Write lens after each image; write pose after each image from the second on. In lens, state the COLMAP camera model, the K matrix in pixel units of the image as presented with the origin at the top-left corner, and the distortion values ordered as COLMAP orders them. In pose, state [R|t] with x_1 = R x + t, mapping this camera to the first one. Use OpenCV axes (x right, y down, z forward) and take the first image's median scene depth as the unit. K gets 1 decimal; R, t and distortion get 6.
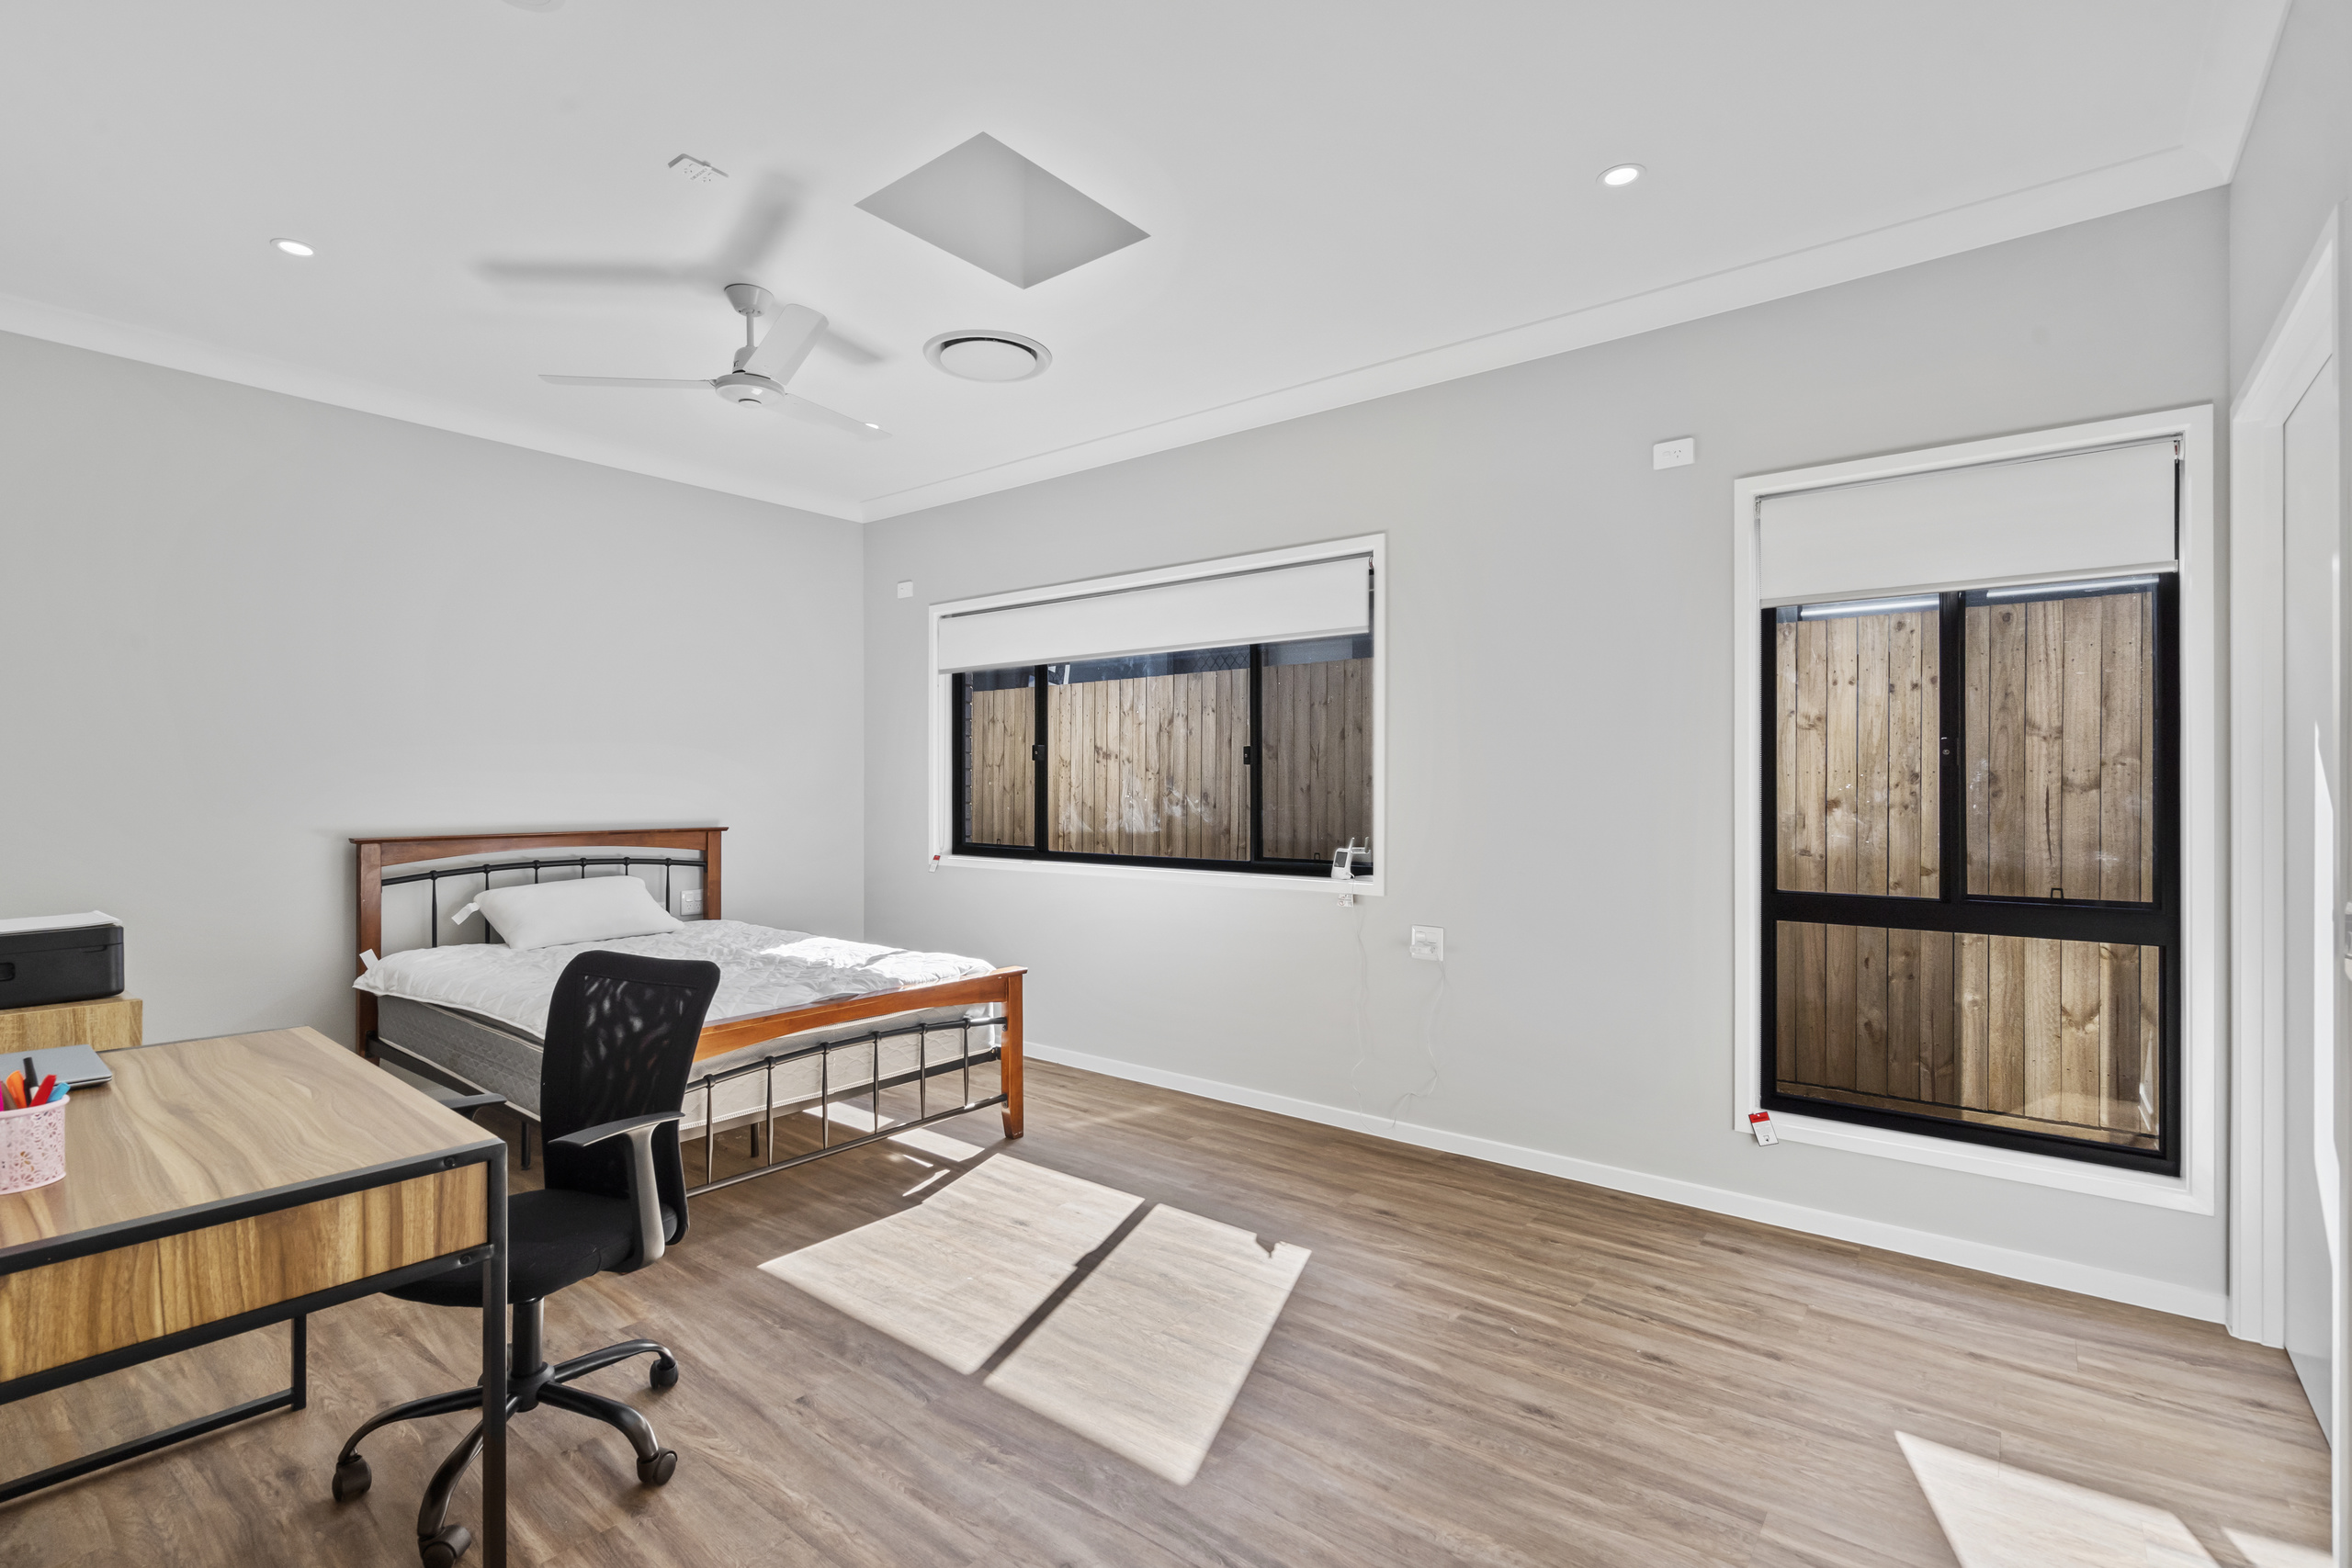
lens RADIAL K [[1085.0, 0, 1195.4], [0, 1085.0, 782.2], [0, 0, 1]] dist [0.001688, -0.000460]
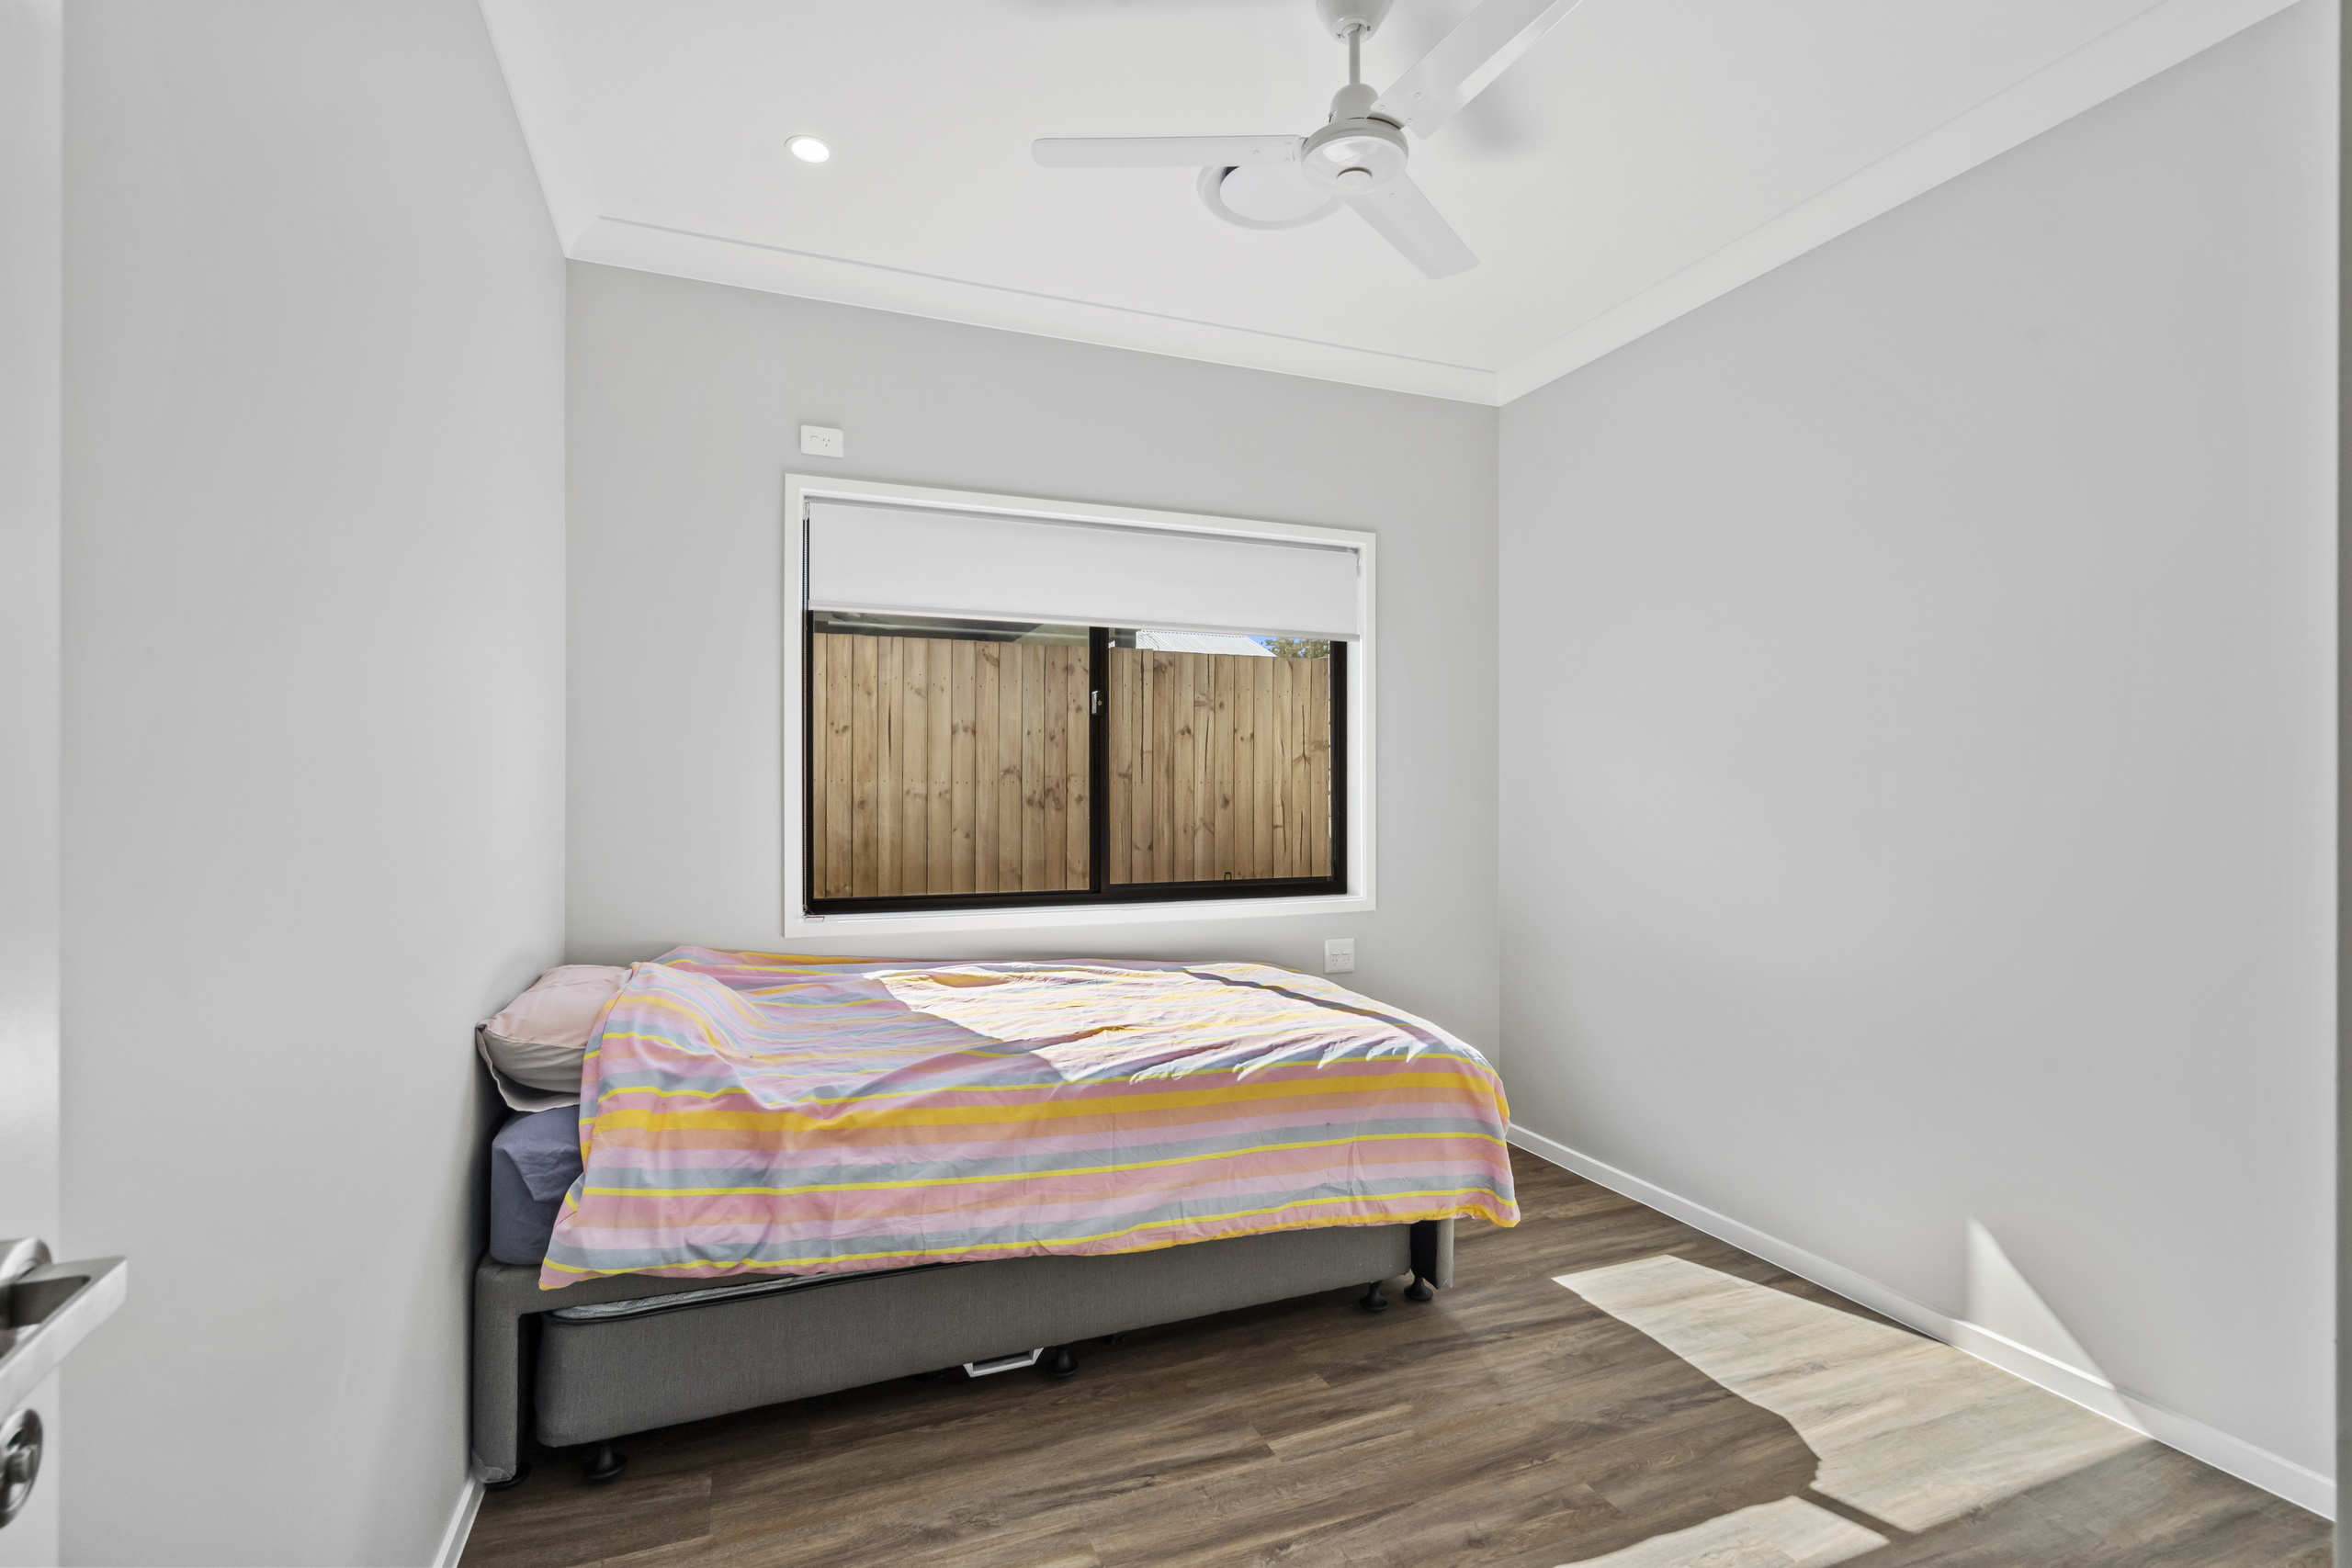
lens RADIAL K [[1085.0, 0, 1174.5], [0, 1085.0, 783.8], [0, 0, 1]] dist [0.001688, -0.000460]
pose [[0.507568, -0.006585, 0.861587, -0.566664], [-0.007580, 0.999898, 0.012108, -0.013794], [-0.861579, -0.012677, 0.507466, 0.506583]]
